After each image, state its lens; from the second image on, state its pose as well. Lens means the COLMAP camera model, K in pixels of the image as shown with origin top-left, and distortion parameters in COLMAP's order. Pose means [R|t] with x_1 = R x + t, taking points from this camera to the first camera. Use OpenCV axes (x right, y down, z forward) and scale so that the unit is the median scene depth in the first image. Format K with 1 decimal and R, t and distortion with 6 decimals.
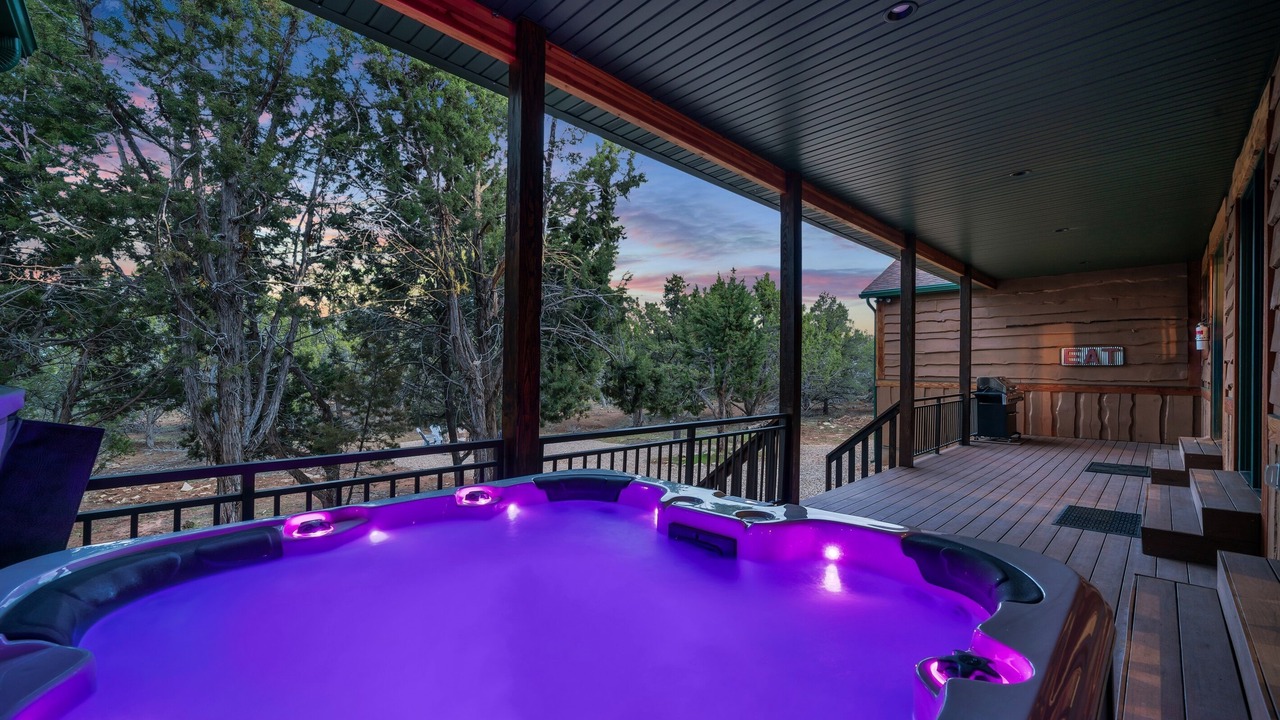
lens RADIAL K [[518.8, 0, 640.0], [0, 518.8, 360.0], [0, 0, 1]] dist [-0.000782, -0.000115]
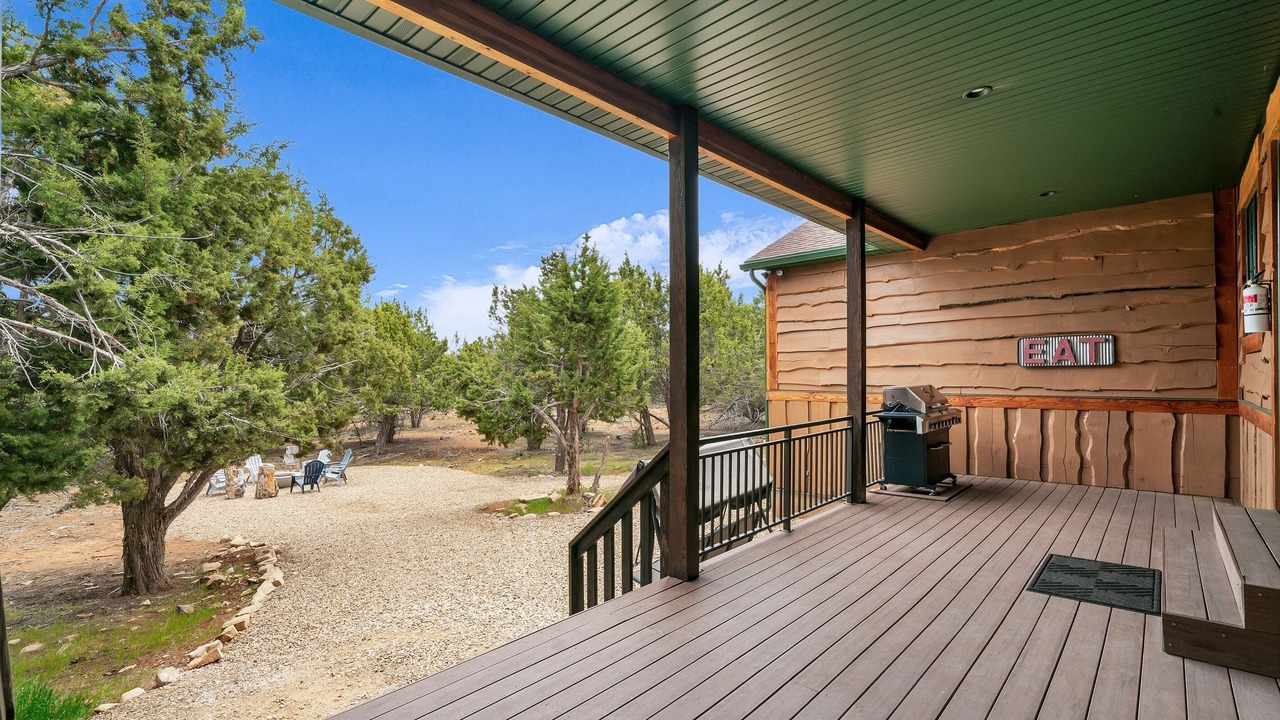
lens RADIAL K [[565.5, 0, 641.6], [0, 565.5, 362.8], [0, 0, 1]] dist [0.001497, 0.000247]
pose [[0.999047, -0.013128, 0.041633, 0.432074], [0.013207, 0.999911, -0.001625, 0.001740], [-0.041608, 0.002173, 0.999132, 0.440416]]
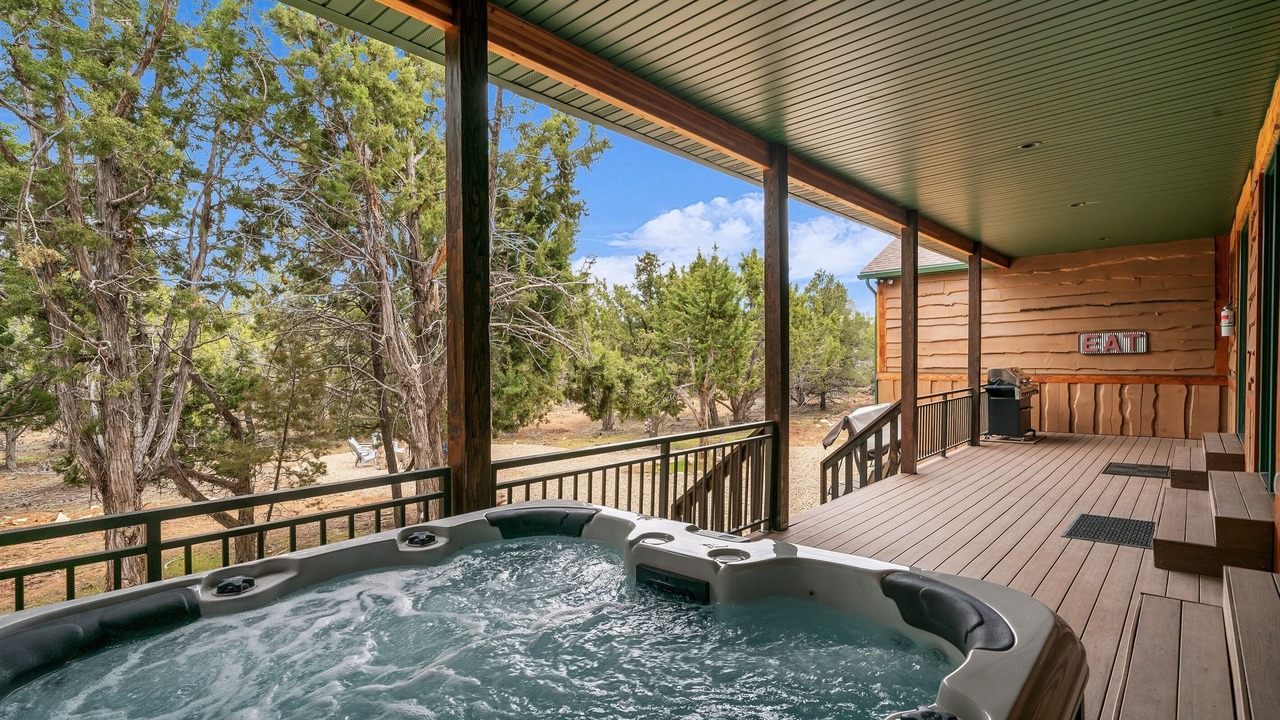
lens RADIAL K [[607.2, 0, 639.4], [0, 607.2, 363.6], [0, 0, 1]] dist [0.002307, 0.000339]
pose [[0.998639, -0.018918, 0.048612, 0.003826], [0.017727, 0.999535, 0.024819, -0.015496], [-0.049059, -0.023924, 0.998509, -0.013746]]
